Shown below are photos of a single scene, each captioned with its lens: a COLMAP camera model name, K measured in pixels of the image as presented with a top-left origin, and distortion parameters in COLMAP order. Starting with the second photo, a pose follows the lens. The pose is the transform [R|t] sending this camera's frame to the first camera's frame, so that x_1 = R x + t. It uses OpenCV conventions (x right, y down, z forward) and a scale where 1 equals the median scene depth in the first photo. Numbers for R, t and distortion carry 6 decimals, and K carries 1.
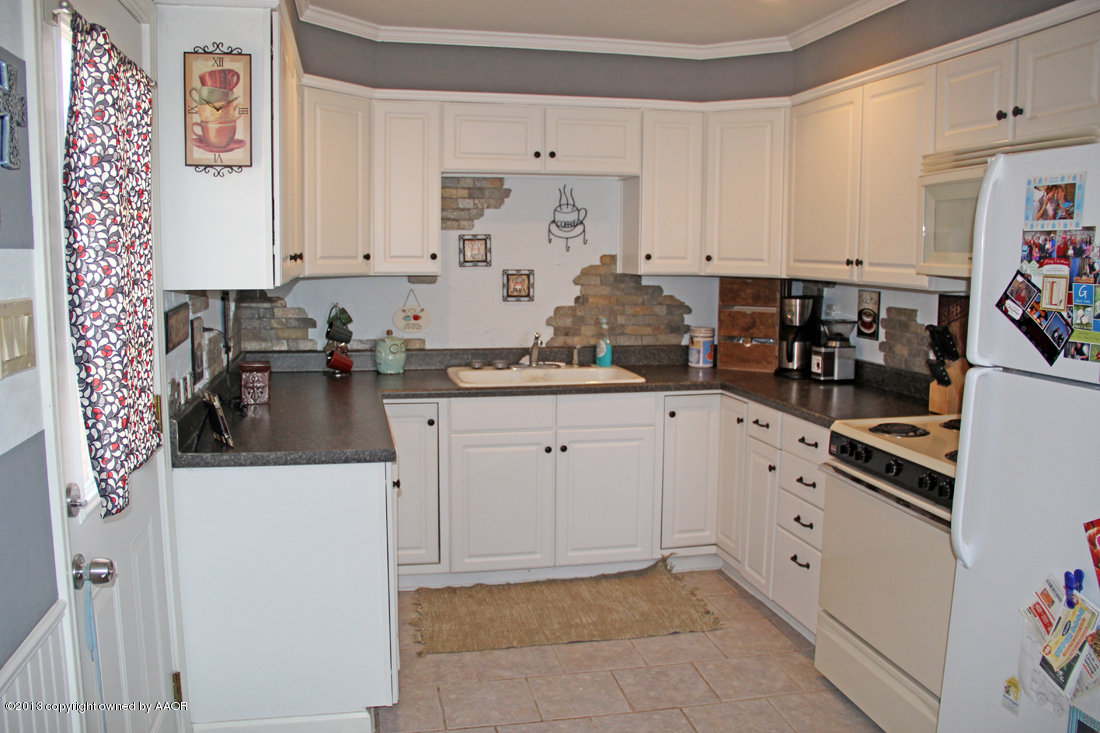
lens RADIAL K [[923.3, 0, 550.0], [0, 923.3, 366.5], [0, 0, 1]] dist [-0.171521, 0.141432]
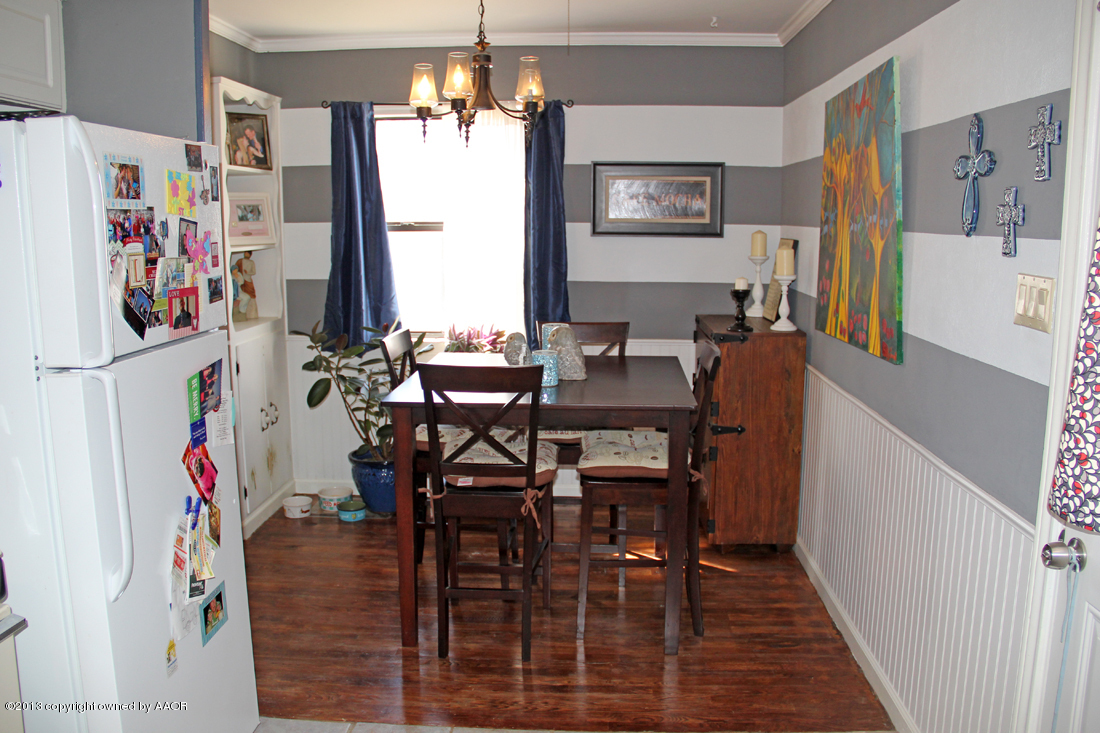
lens RADIAL K [[923.3, 0, 550.0], [0, 923.3, 366.5], [0, 0, 1]] dist [-0.171521, 0.141432]
pose [[-0.967153, -0.048706, 0.249484, -0.068156], [0.022606, 0.961103, 0.275264, -0.105941], [-0.253187, 0.271863, -0.928433, 0.790934]]
